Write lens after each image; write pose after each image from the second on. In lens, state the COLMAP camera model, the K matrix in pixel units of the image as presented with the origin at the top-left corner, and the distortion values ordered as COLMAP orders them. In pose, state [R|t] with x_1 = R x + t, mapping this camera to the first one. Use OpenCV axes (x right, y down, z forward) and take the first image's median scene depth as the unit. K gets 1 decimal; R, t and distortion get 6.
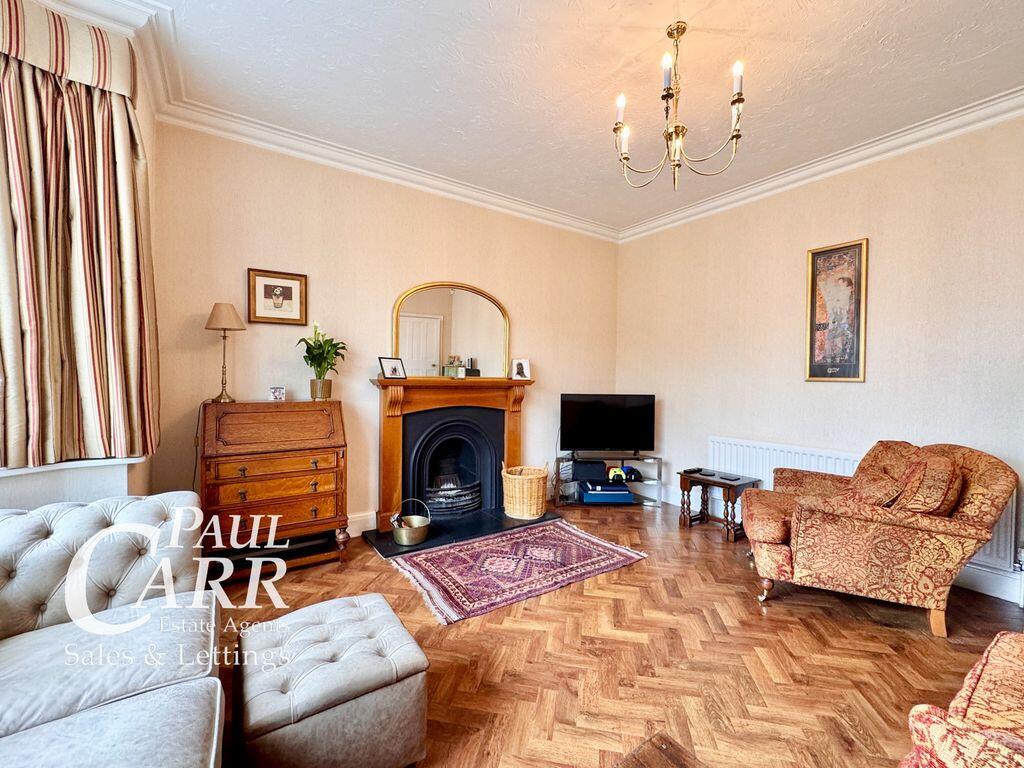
lens RADIAL K [[428.1, 0, 512.0], [0, 428.1, 384.0], [0, 0, 1]] dist [-0.000112, -0.000020]
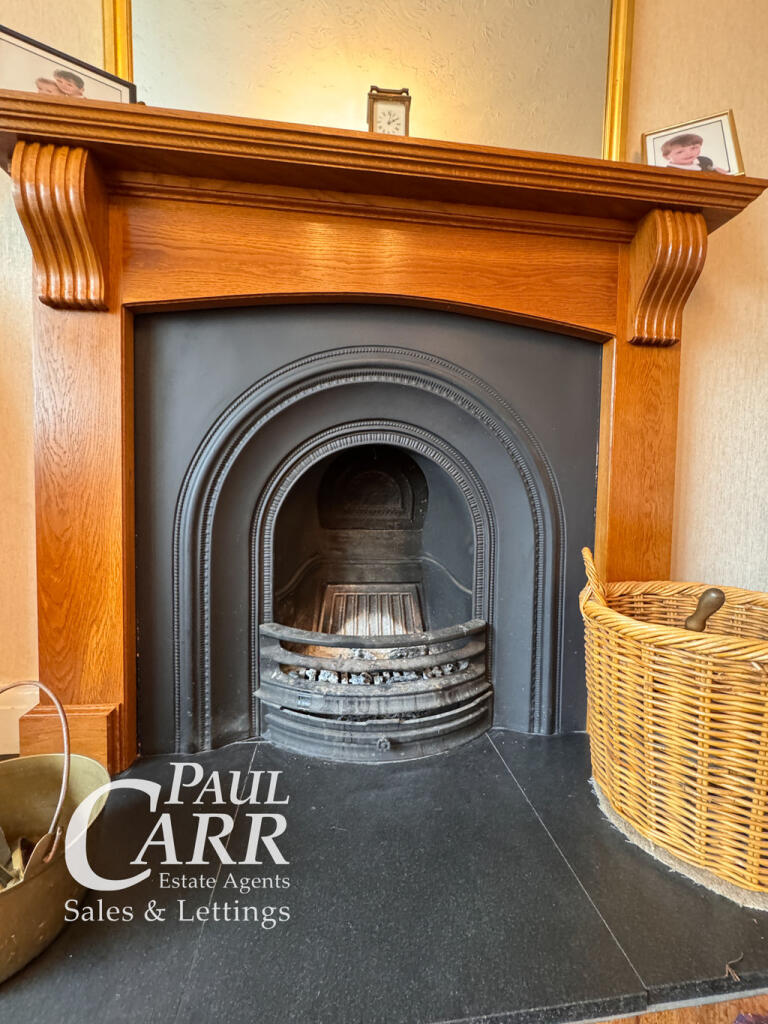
lens RADIAL K [[417.4, 0, 384.0], [0, 417.4, 512.0], [0, 0, 1]] dist [-0.010647, -0.000073]
pose [[0.884063, 0.025535, -0.466670, -0.014821], [-0.008761, 0.999236, 0.038079, 0.158375], [0.467286, -0.029576, 0.883612, 0.781369]]
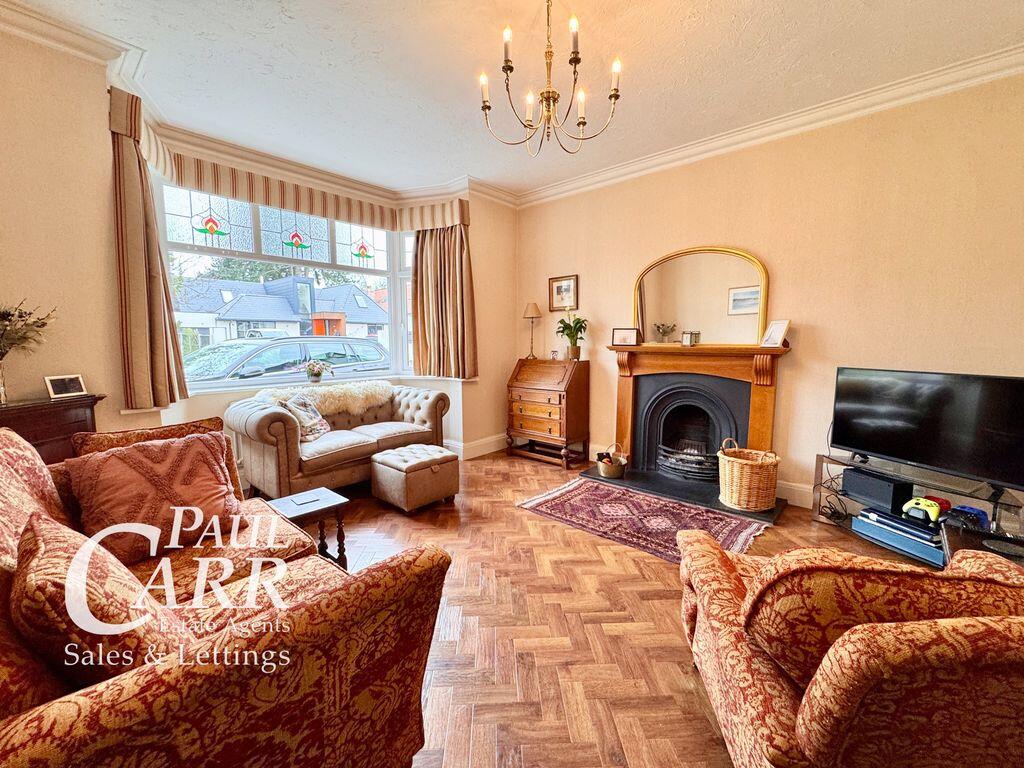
lens RADIAL K [[417.4, 0, 512.0], [0, 417.4, 384.0], [0, 0, 1]] dist [-0.010647, -0.000073]
pose [[0.245643, 0.087395, -0.965413, 0.709969], [-0.014828, 0.996150, 0.086404, -0.001072], [0.969247, -0.006909, 0.245993, 0.350790]]
